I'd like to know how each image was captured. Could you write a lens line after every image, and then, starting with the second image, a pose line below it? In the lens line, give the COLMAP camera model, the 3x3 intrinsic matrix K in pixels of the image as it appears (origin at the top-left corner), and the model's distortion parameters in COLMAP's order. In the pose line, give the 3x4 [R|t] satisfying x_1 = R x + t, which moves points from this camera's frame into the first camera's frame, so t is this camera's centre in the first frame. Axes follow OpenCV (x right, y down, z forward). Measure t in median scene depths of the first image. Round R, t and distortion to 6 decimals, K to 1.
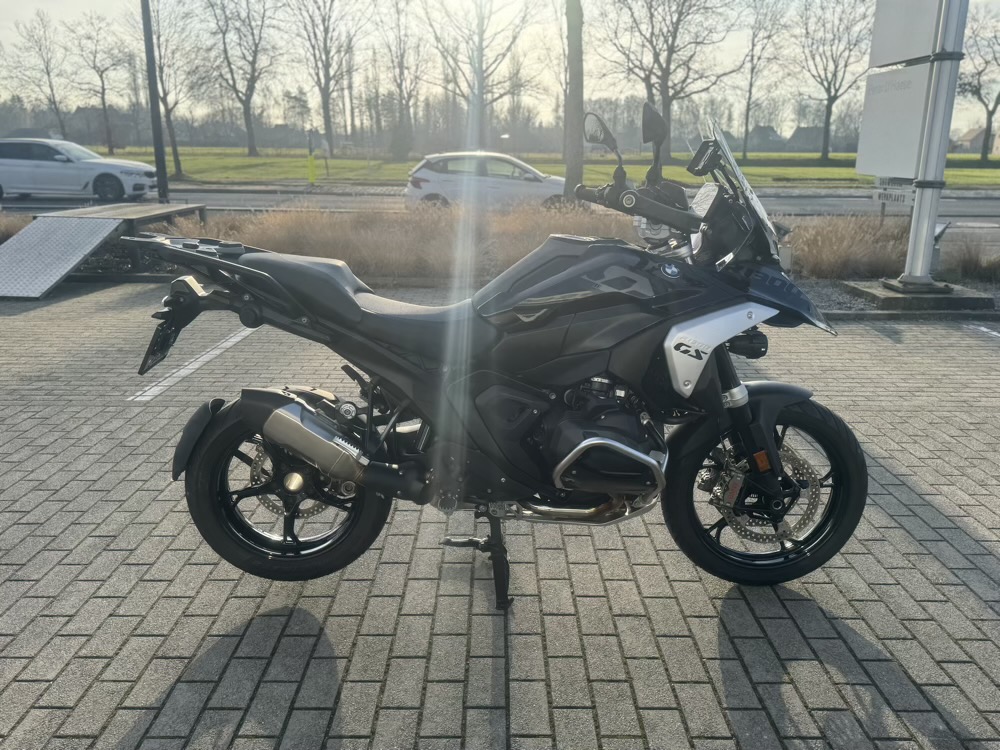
lens RADIAL K [[827.4, 0, 502.0], [0, 827.4, 374.2], [0, 0, 1]] dist [0.056183, -0.086670]
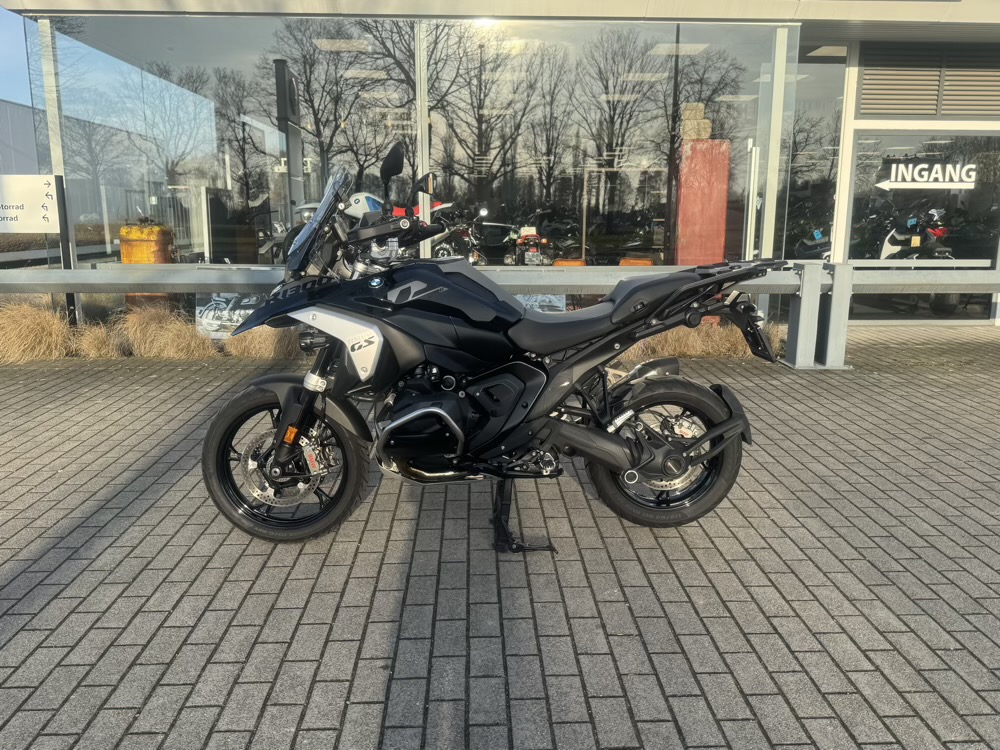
lens RADIAL K [[827.4, 0, 504.2], [0, 827.4, 372.1], [0, 0, 1]] dist [0.056183, -0.086670]
pose [[-0.999352, -0.005520, -0.035565, 0.019519], [-0.020505, 0.899434, 0.436575, -0.279157], [0.029579, 0.437021, -0.898965, 1.096823]]
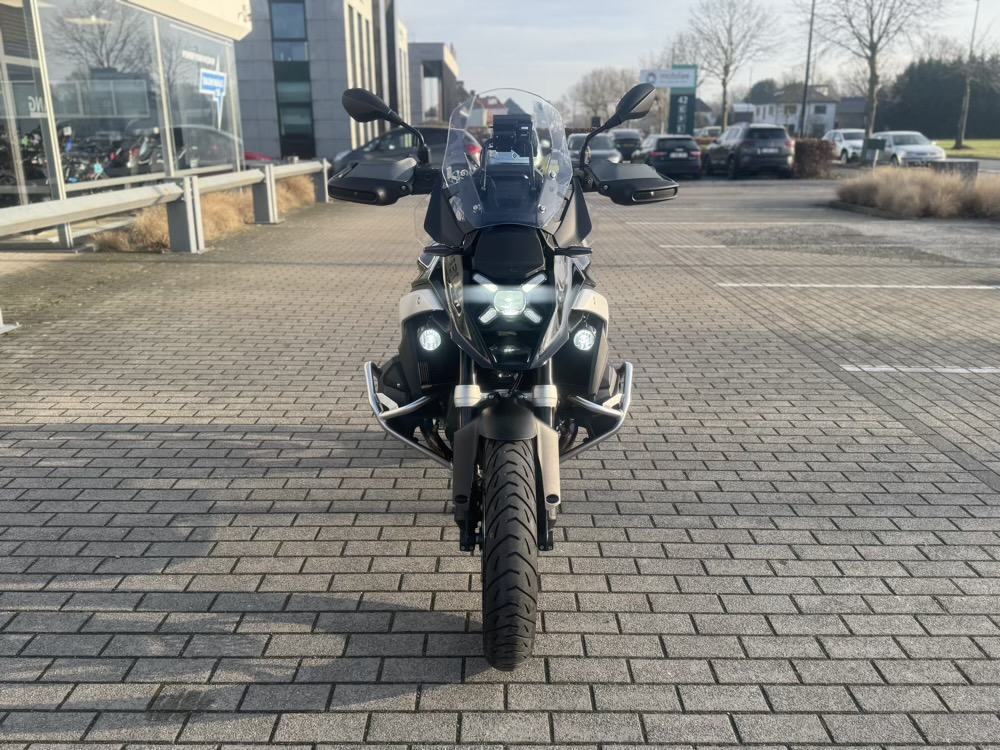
lens RADIAL K [[827.4, 0, 506.1], [0, 827.4, 374.5], [0, 0, 1]] dist [0.056183, -0.086670]
pose [[0.000610, 0.269407, -0.963026, 0.571056], [-0.257133, 0.930688, 0.260198, -0.122231], [0.966376, 0.247467, 0.069841, 0.483772]]
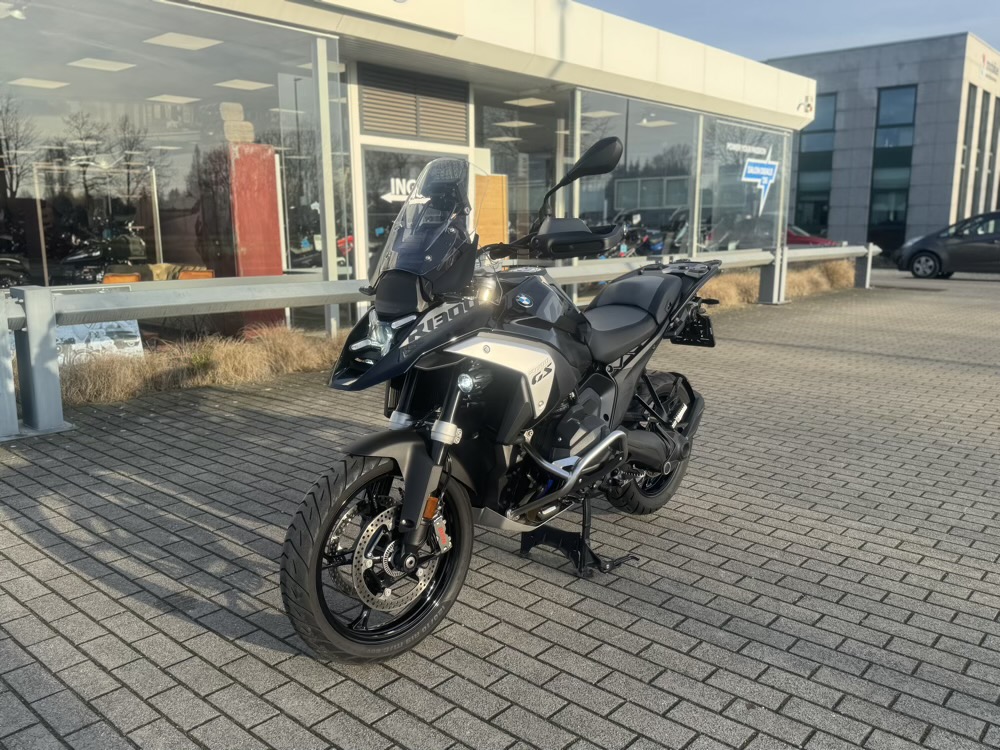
lens RADIAL K [[827.4, 0, 505.5], [0, 827.4, 375.4], [0, 0, 1]] dist [0.056183, -0.086670]
pose [[-0.660511, 0.125927, -0.740181, 0.471274], [-0.200884, 0.920254, 0.335825, -0.199682], [0.723444, 0.370507, -0.582541, 0.832286]]
